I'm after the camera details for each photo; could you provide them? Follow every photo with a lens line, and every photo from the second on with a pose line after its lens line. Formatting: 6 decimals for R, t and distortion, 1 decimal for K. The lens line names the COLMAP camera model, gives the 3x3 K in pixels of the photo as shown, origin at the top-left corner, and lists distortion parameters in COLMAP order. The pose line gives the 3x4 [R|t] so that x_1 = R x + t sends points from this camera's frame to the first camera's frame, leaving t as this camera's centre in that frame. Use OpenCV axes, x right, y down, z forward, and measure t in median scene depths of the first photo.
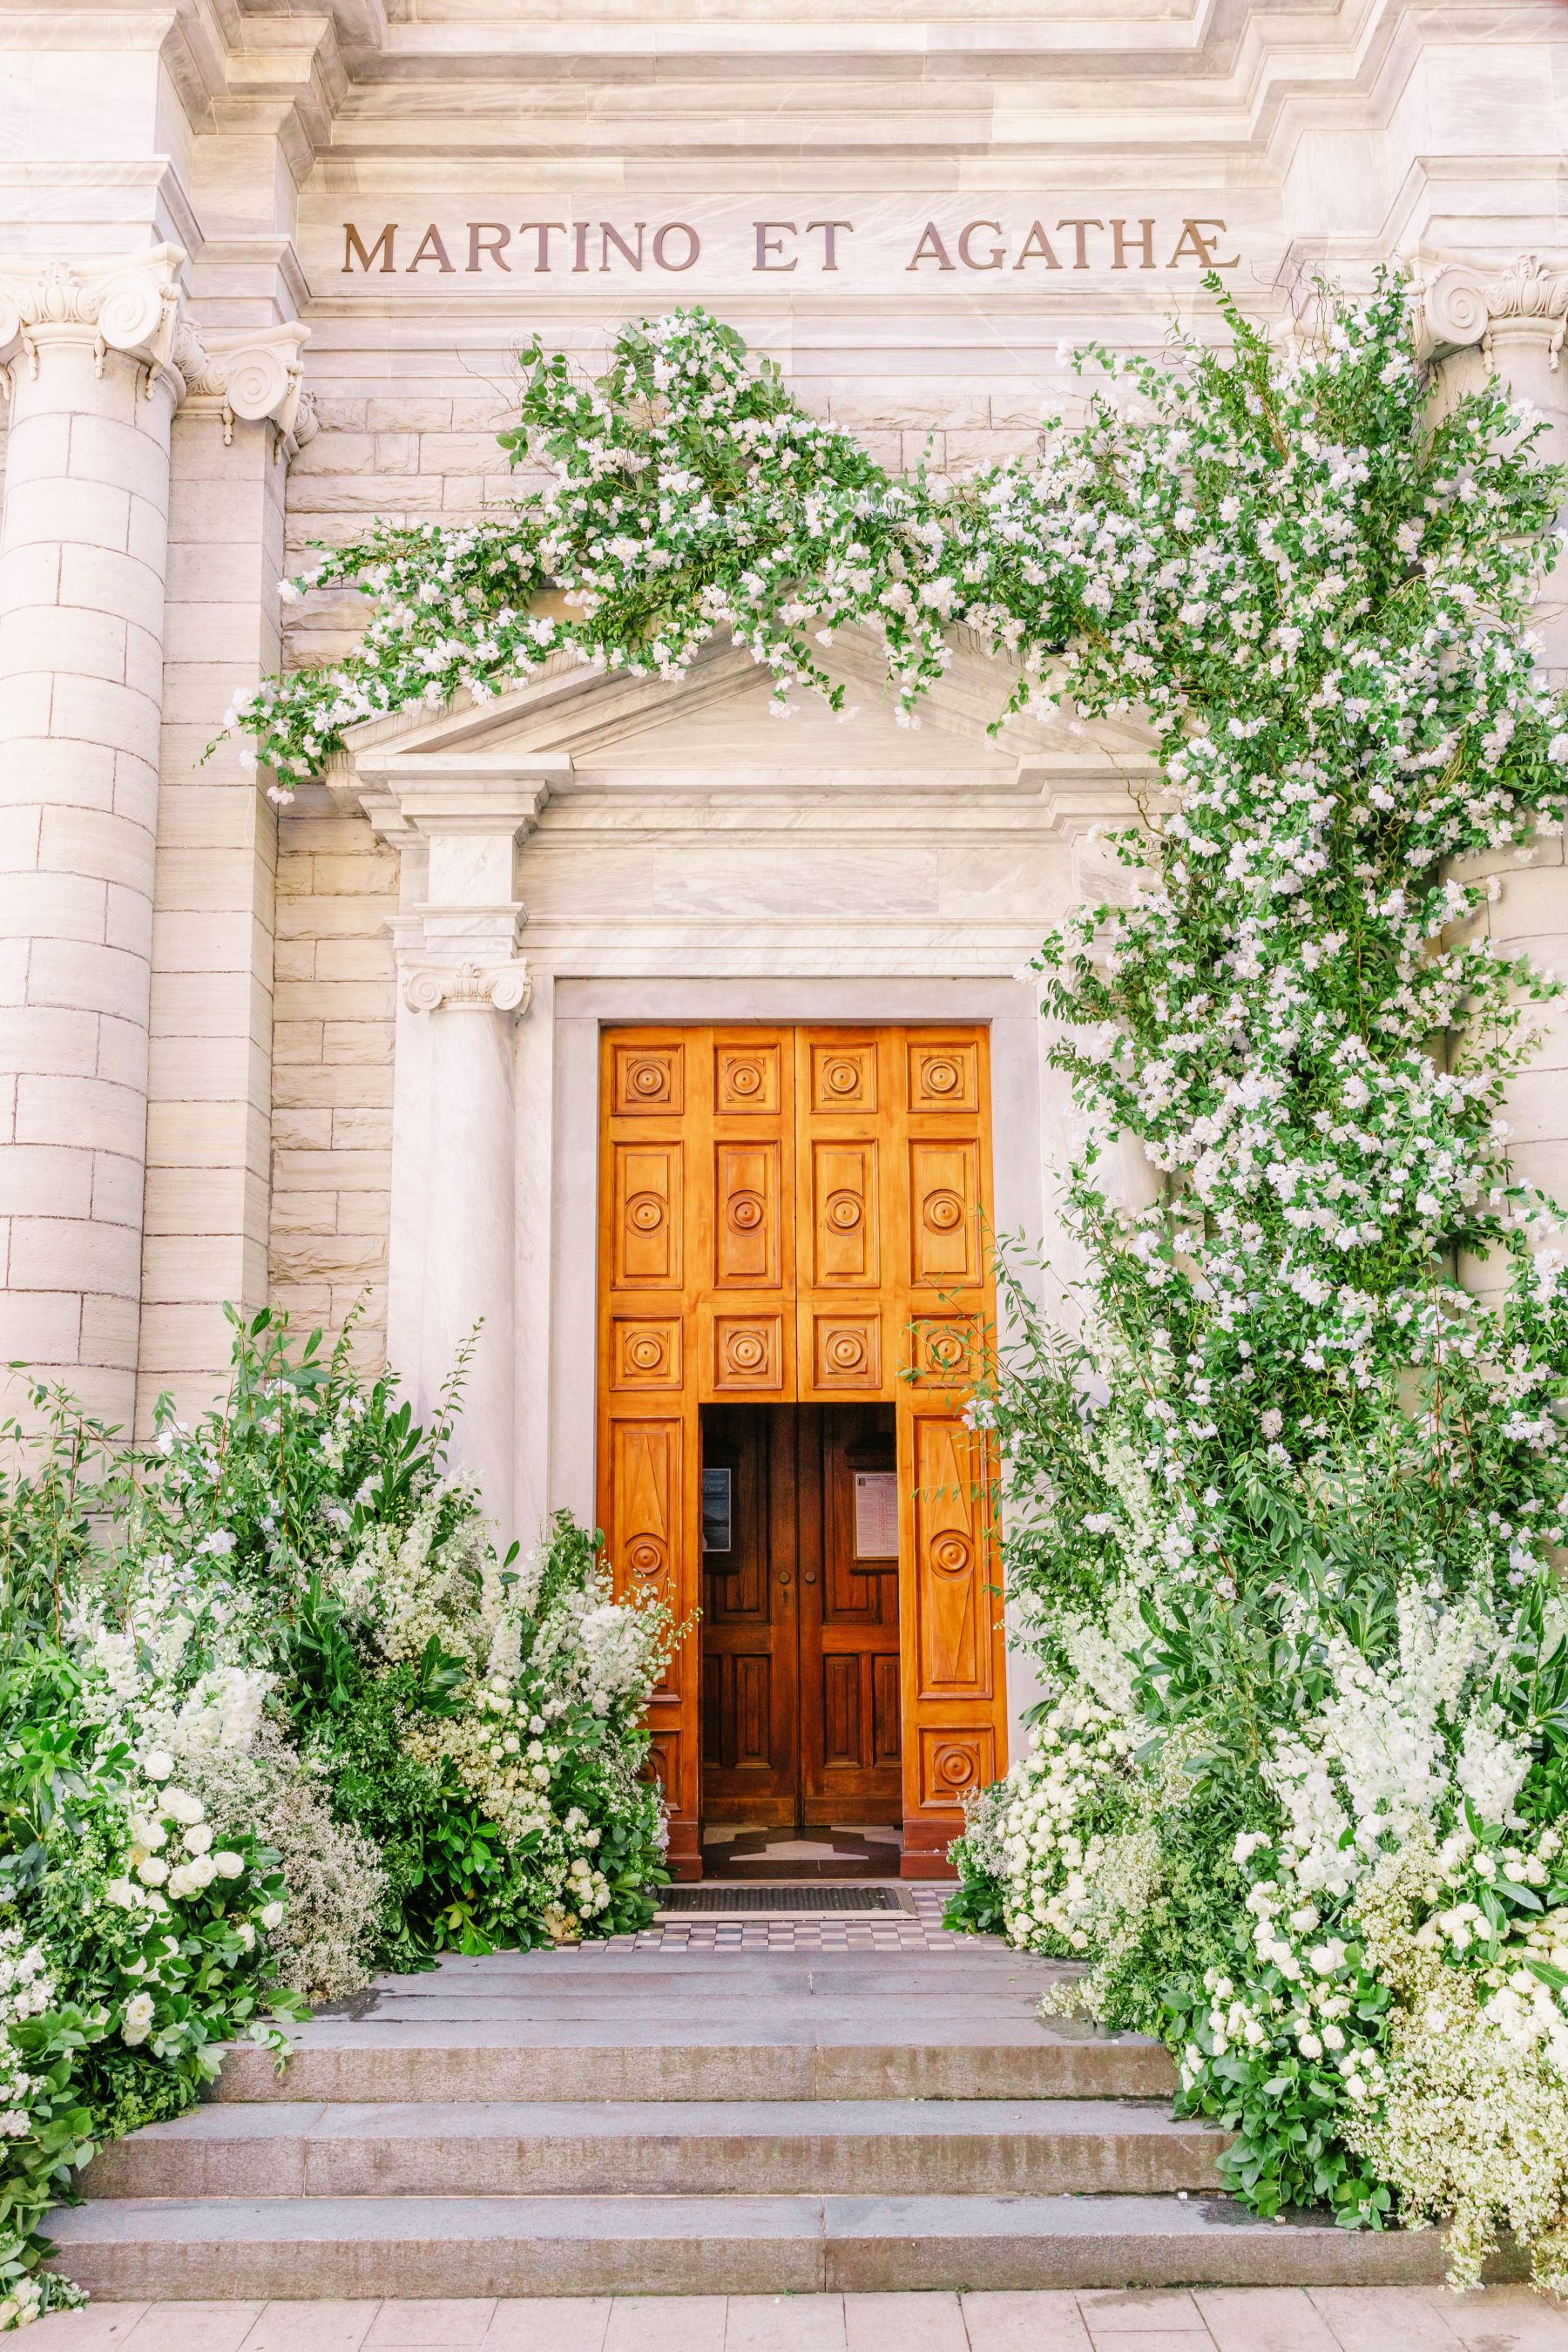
lens RADIAL K [[1926.4, 0, 781.9], [0, 1926.4, 1177.8], [0, 0, 1]] dist [0.009959, 0.033292]
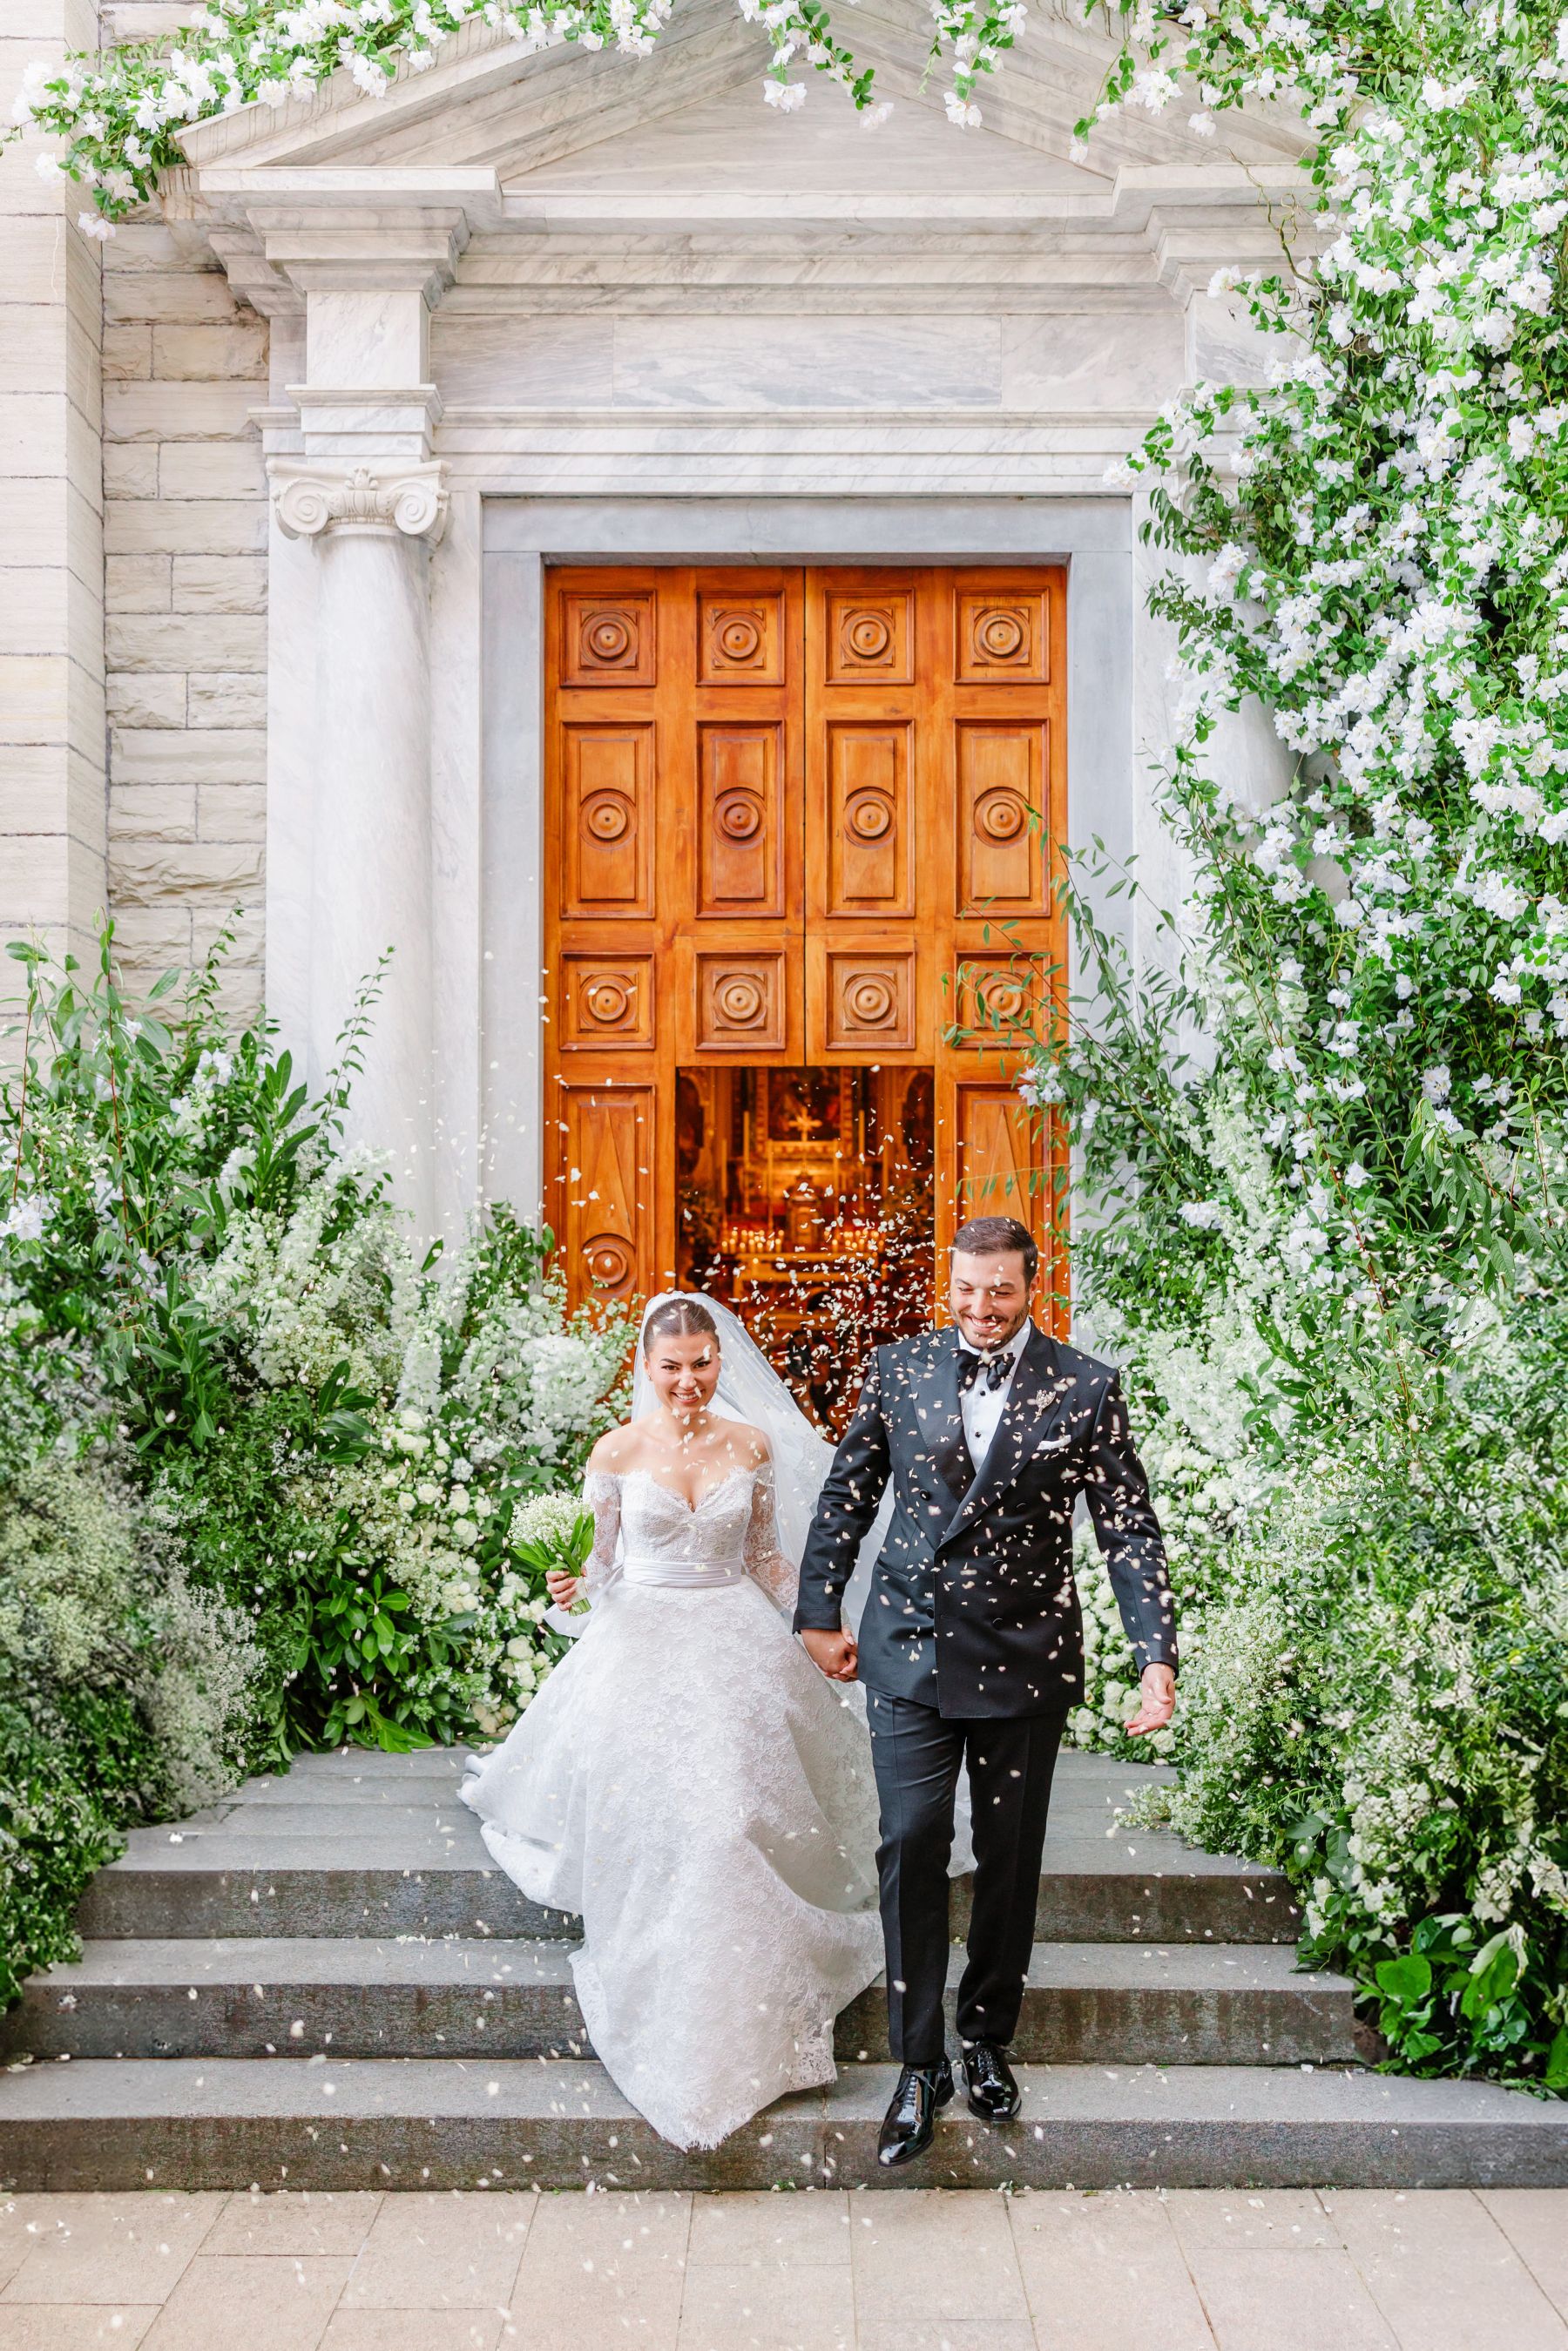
lens RADIAL K [[2118.2, 0, 777.4], [0, 2118.2, 1223.8], [0, 0, 1]] dist [-0.002434, 0.023685]
pose [[0.999893, 0.004851, -0.013821, 0.009377], [-0.002875, 0.990212, 0.139540, 0.064954], [0.014362, -0.139486, 0.990120, 0.169589]]
